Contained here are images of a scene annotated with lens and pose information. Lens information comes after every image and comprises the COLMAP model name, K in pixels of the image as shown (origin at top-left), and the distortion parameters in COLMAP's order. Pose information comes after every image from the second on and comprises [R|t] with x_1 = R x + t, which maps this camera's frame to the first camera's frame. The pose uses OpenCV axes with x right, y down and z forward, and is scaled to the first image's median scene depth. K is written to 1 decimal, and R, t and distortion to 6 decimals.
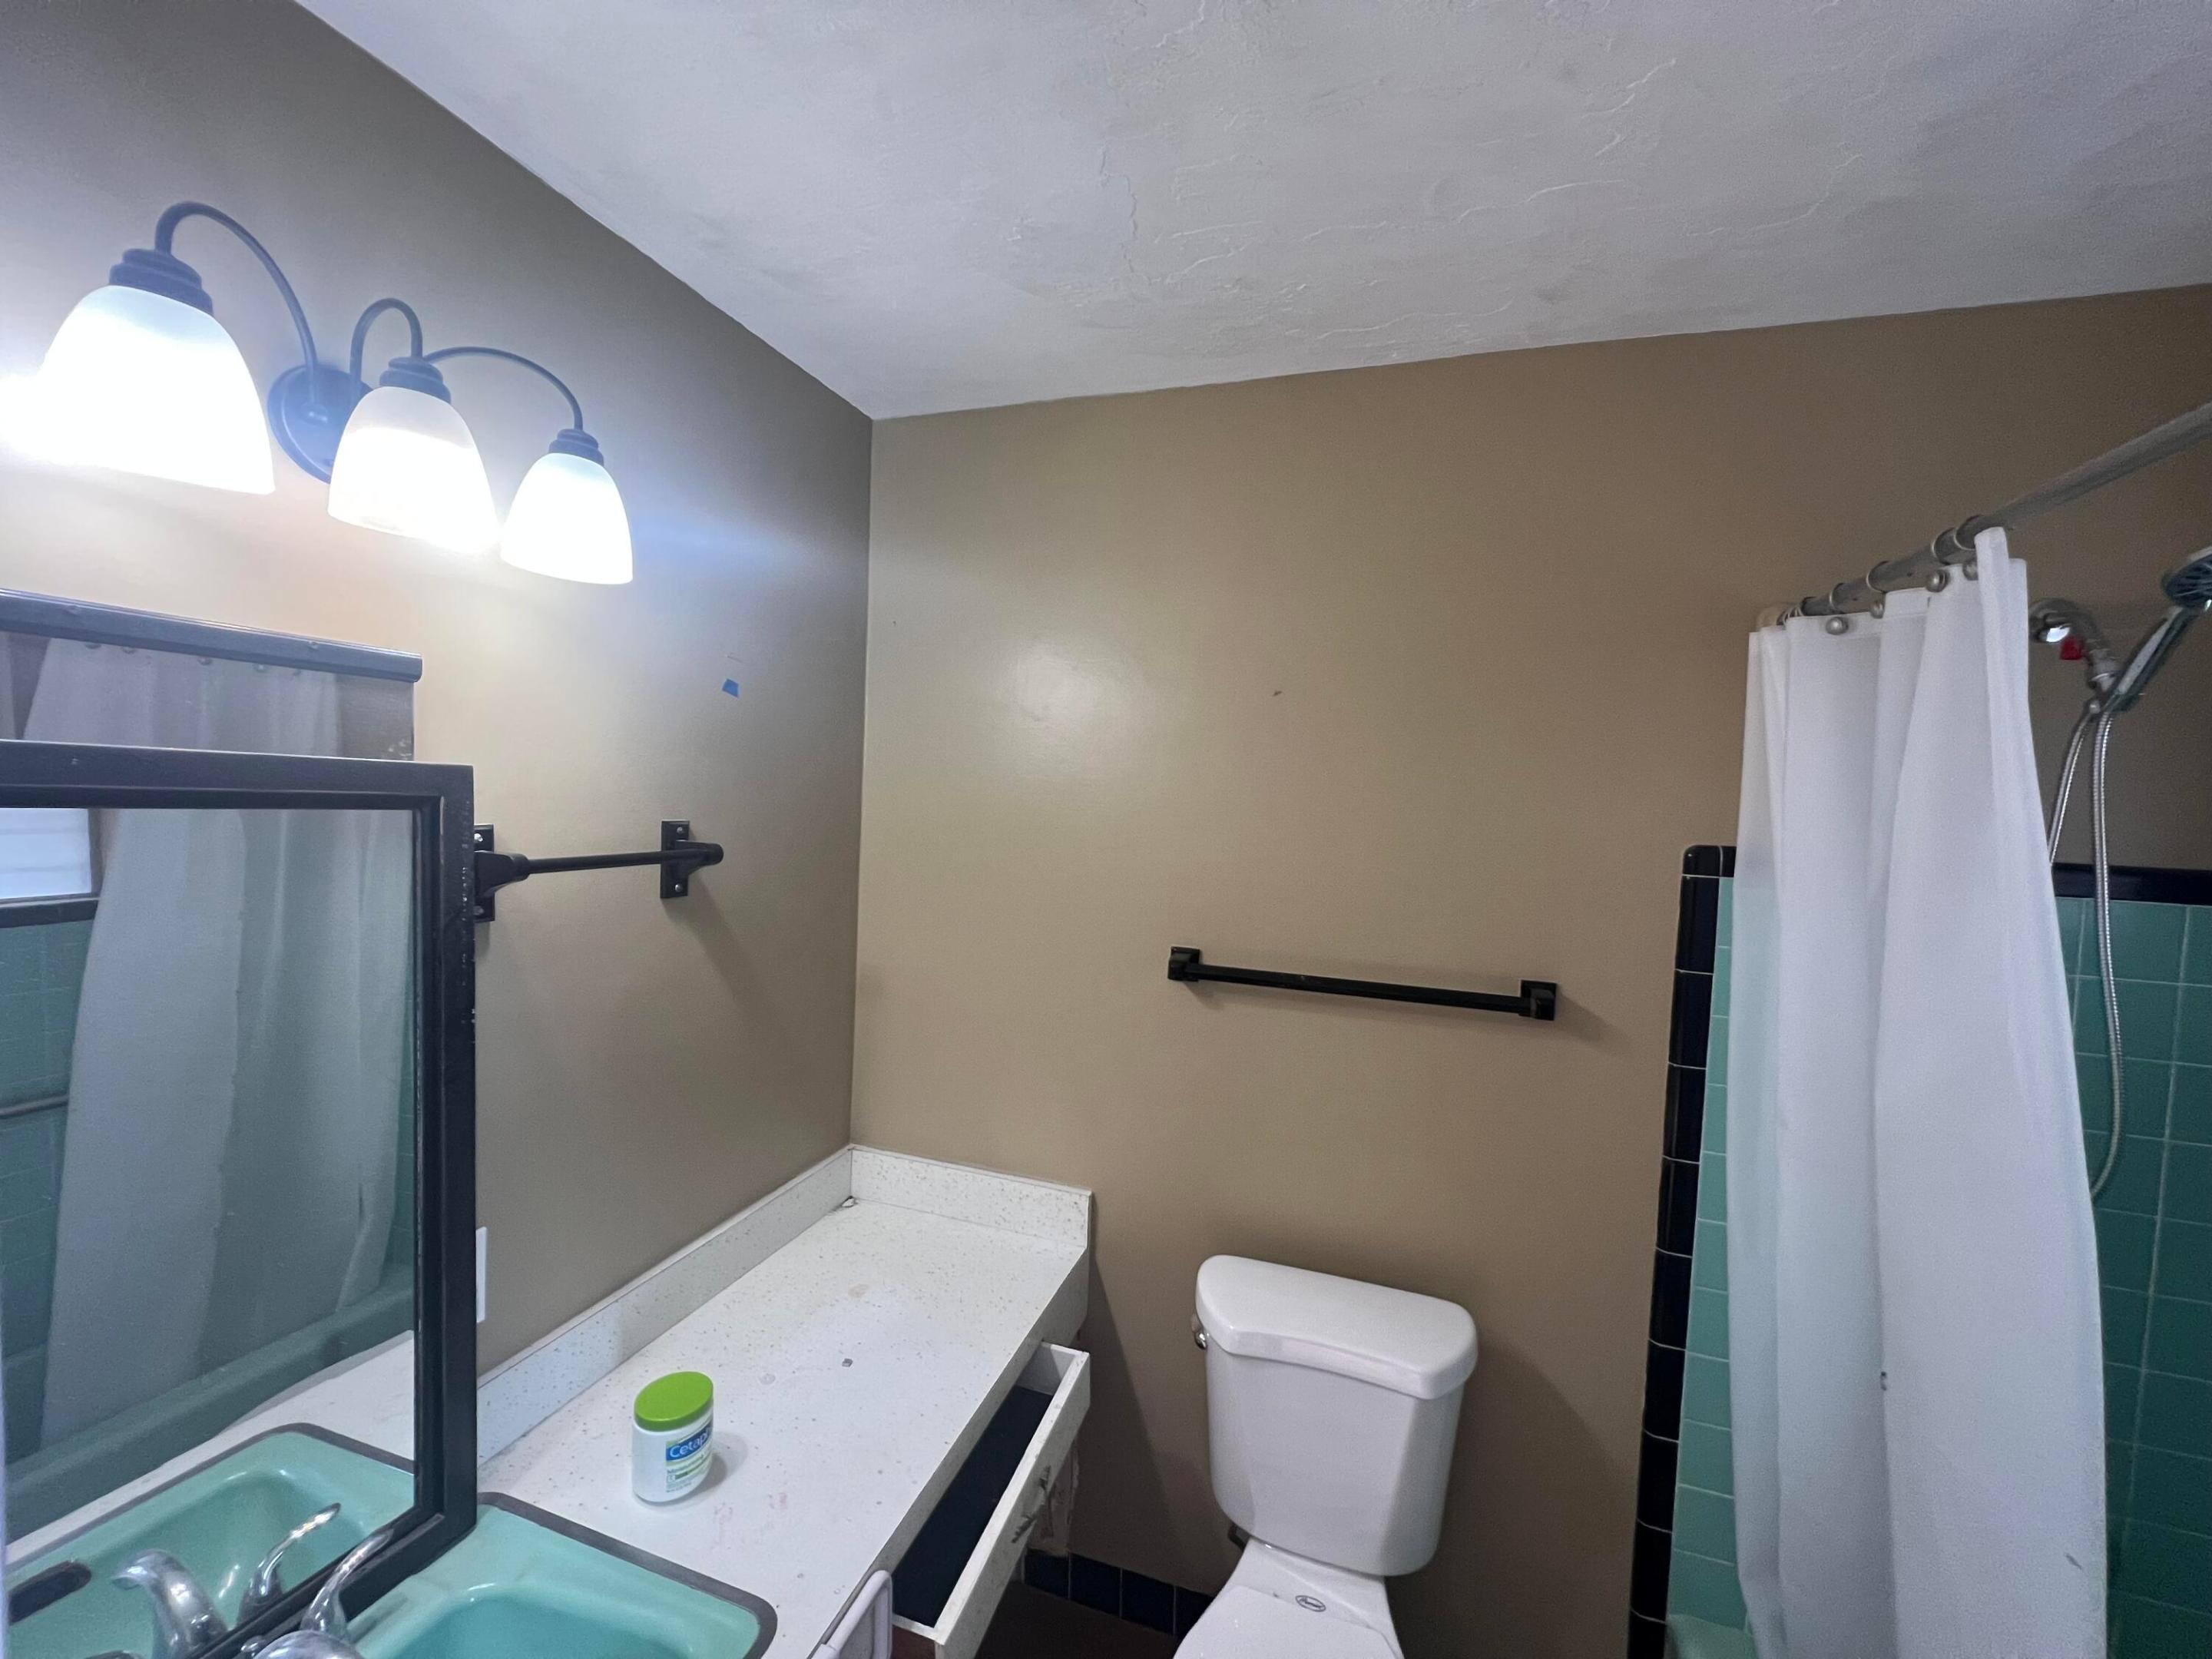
lens RADIAL K [[883.9, 0, 1100.6], [0, 883.9, 830.1], [0, 0, 1]] dist [-0.003262, 0.000923]
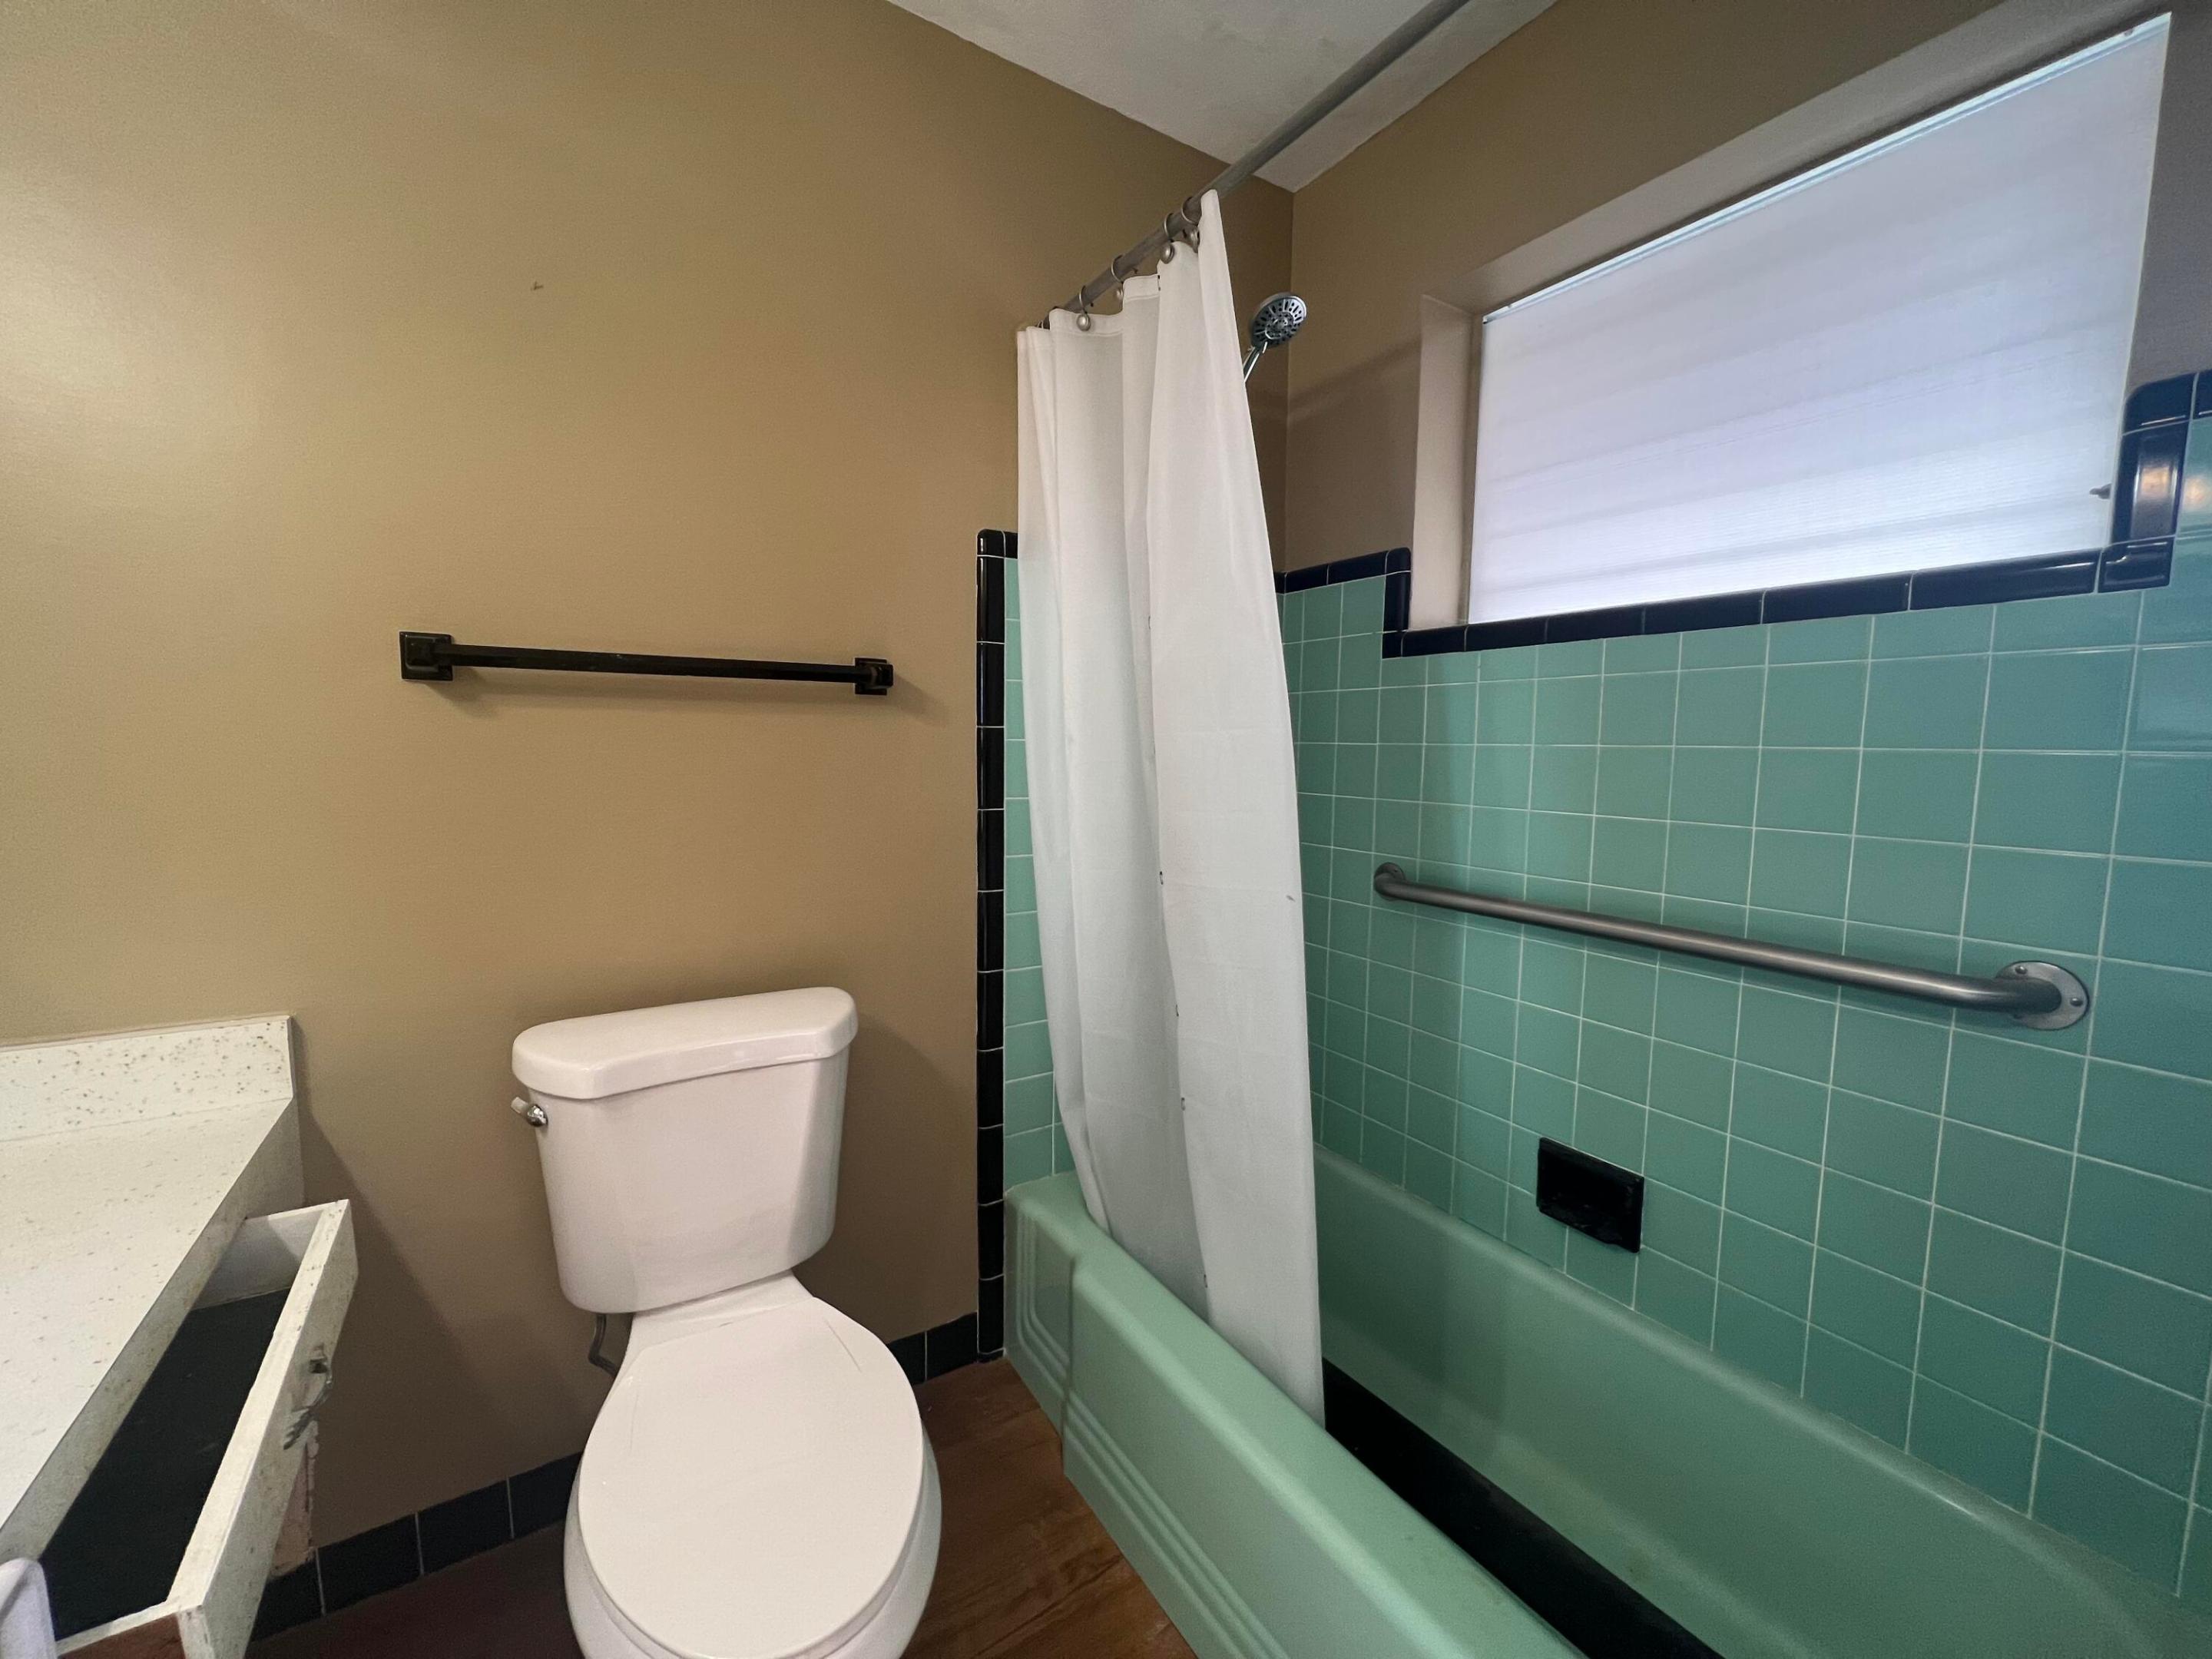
lens RADIAL K [[883.9, 0, 1103.6], [0, 883.9, 829.7], [0, 0, 1]] dist [-0.003262, 0.000923]
pose [[0.637613, -0.110638, 0.762371, -0.138130], [0.046648, 0.993362, 0.105146, 0.292039], [-0.768944, -0.031479, 0.638541, 0.149499]]
